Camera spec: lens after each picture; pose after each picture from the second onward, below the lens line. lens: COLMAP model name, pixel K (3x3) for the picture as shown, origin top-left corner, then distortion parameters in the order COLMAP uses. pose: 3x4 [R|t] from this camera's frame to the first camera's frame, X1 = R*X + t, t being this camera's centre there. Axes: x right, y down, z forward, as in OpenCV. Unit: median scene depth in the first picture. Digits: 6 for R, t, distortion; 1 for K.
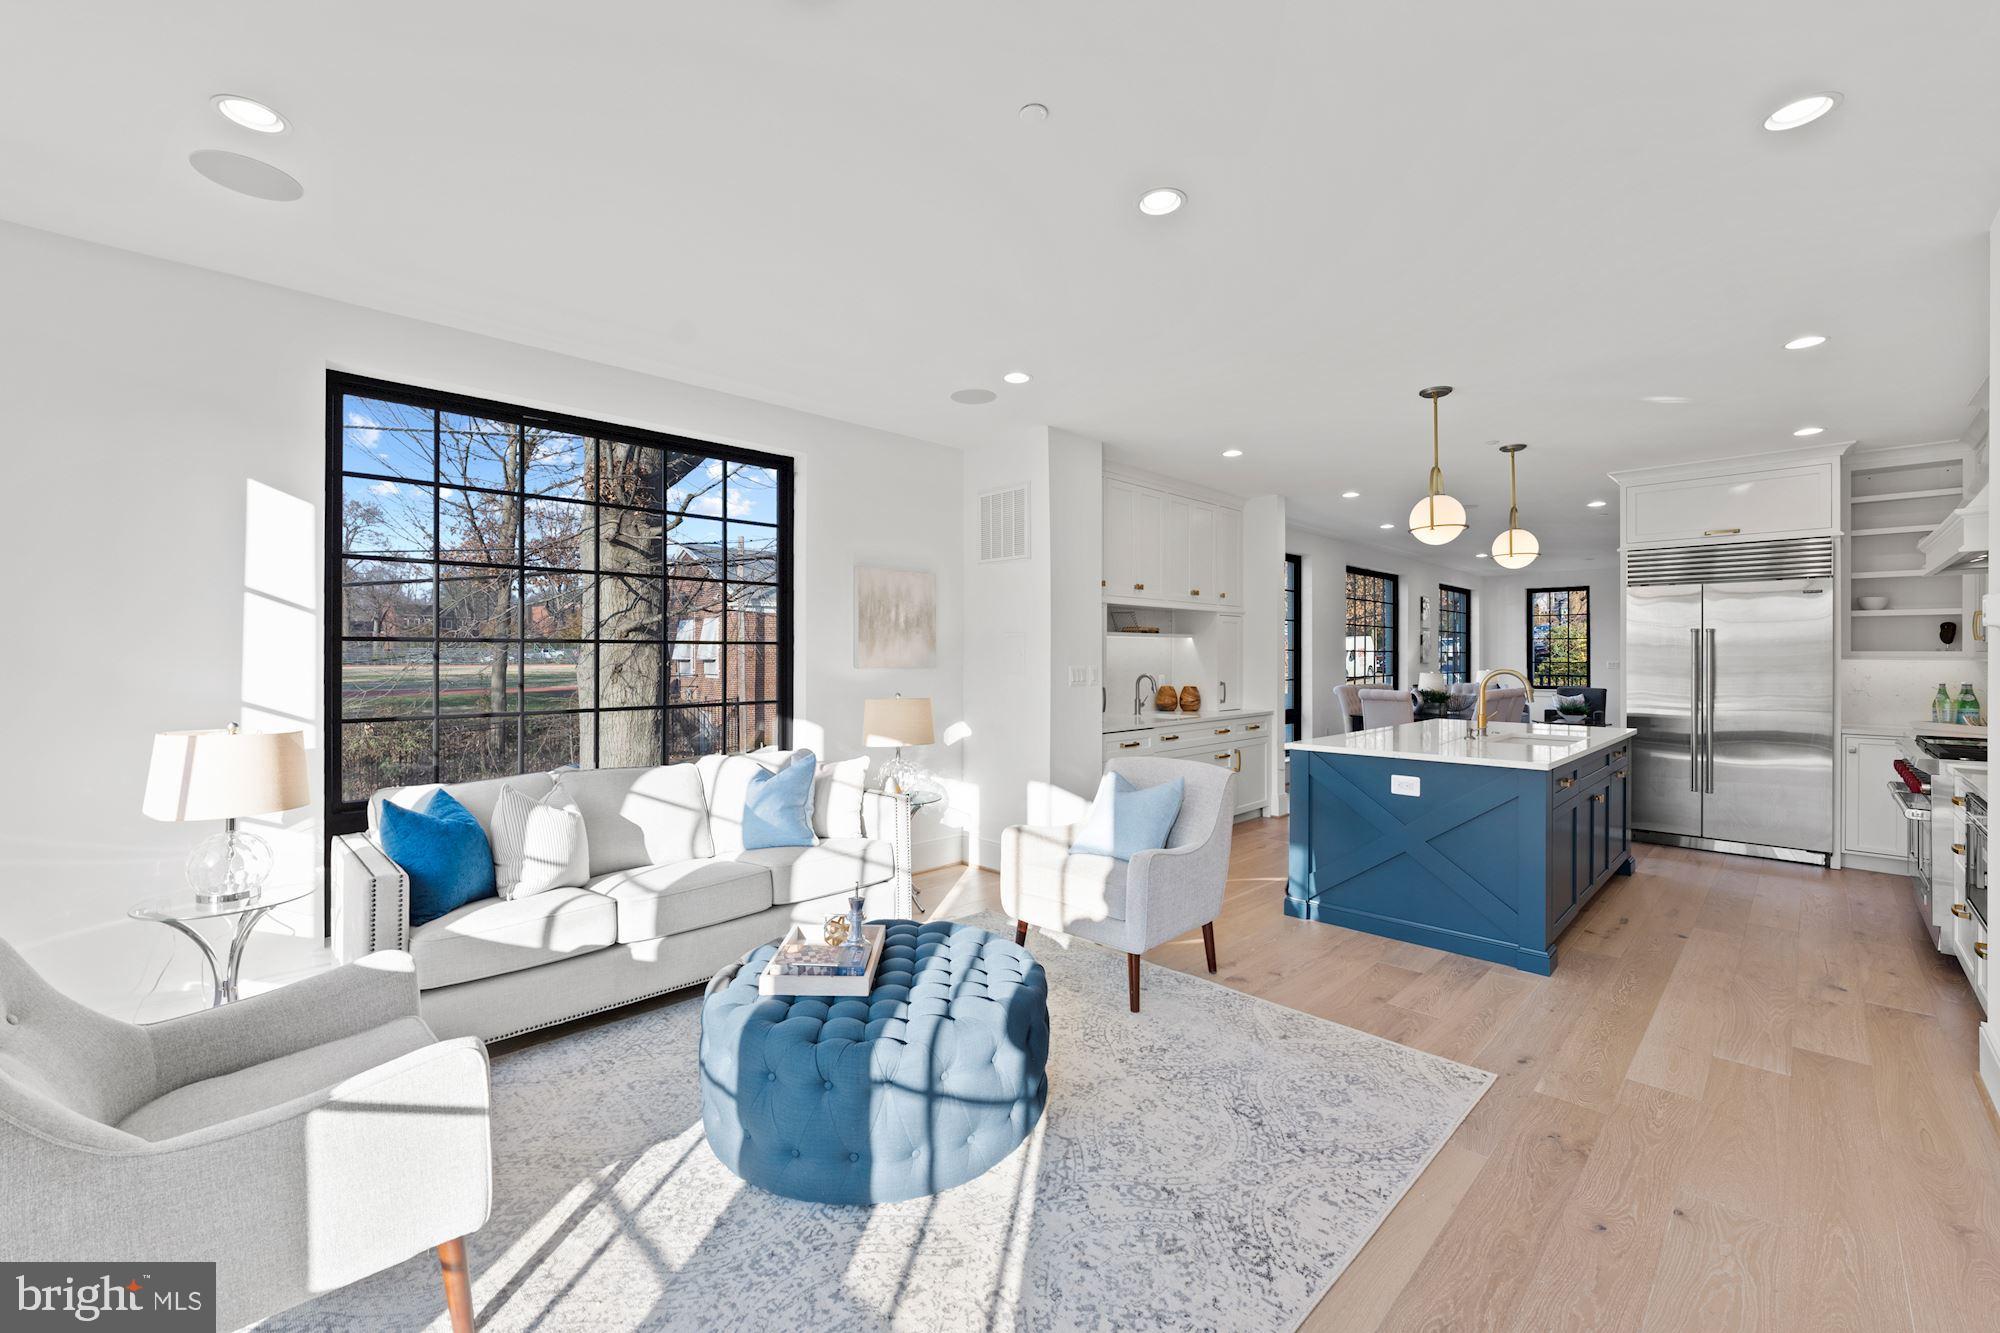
lens RADIAL K [[809.4, 0, 1000.0], [0, 809.4, 666.5], [0, 0, 1]] dist [0.000958, 0.001051]
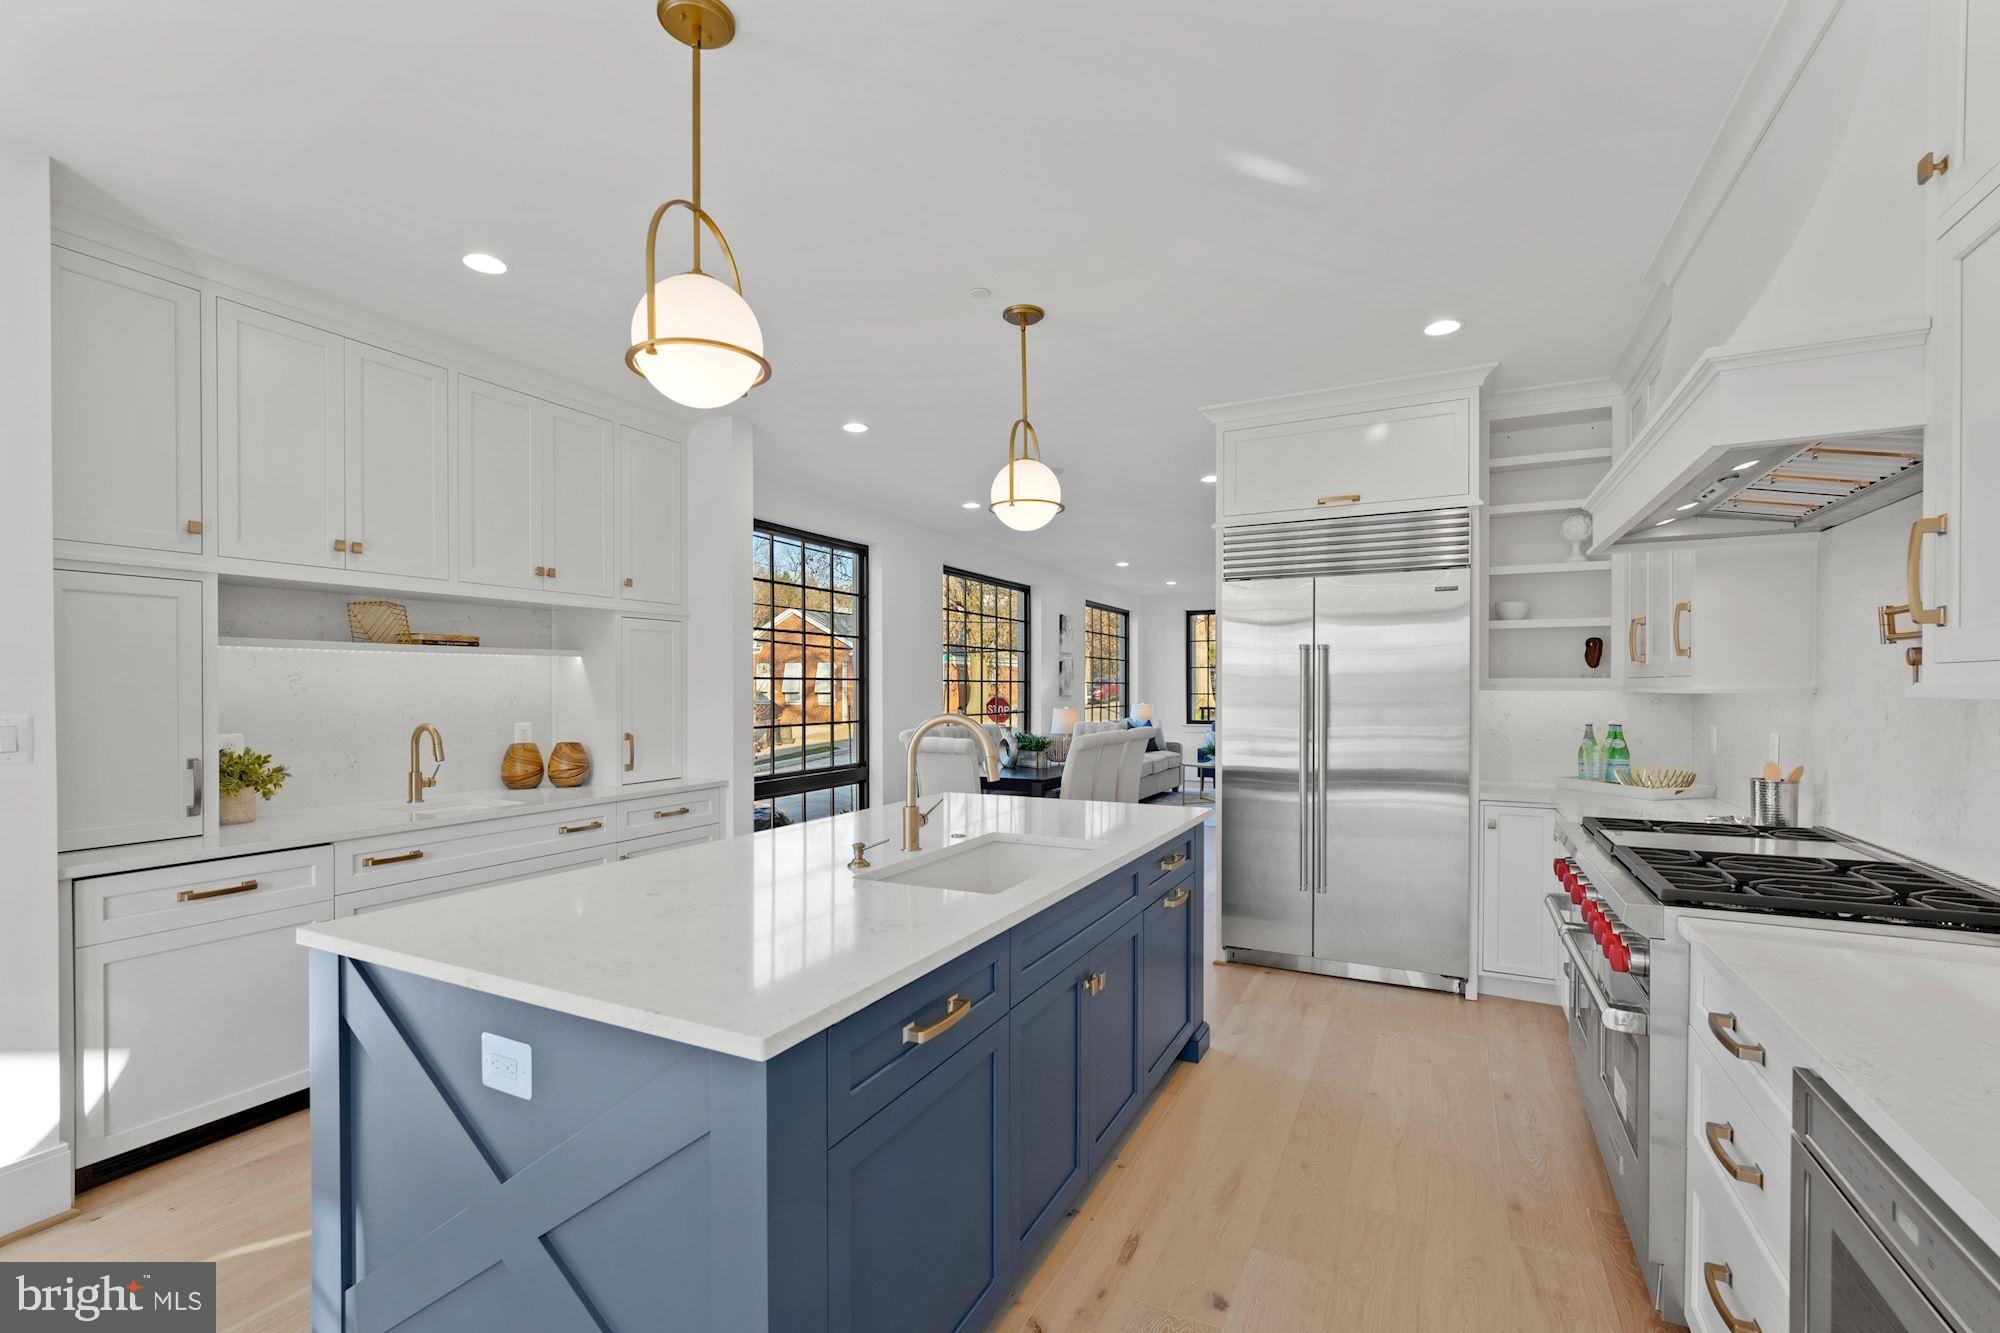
lens RADIAL K [[873.2, 0, 994.2], [0, 873.2, 717.0], [0, 0, 1]] dist [-0.001452, -0.000322]
pose [[0.951423, -0.013481, 0.307592, 0.400083], [0.007756, 0.999773, 0.019828, -0.003680], [-0.307789, -0.016479, 0.951312, 0.403152]]
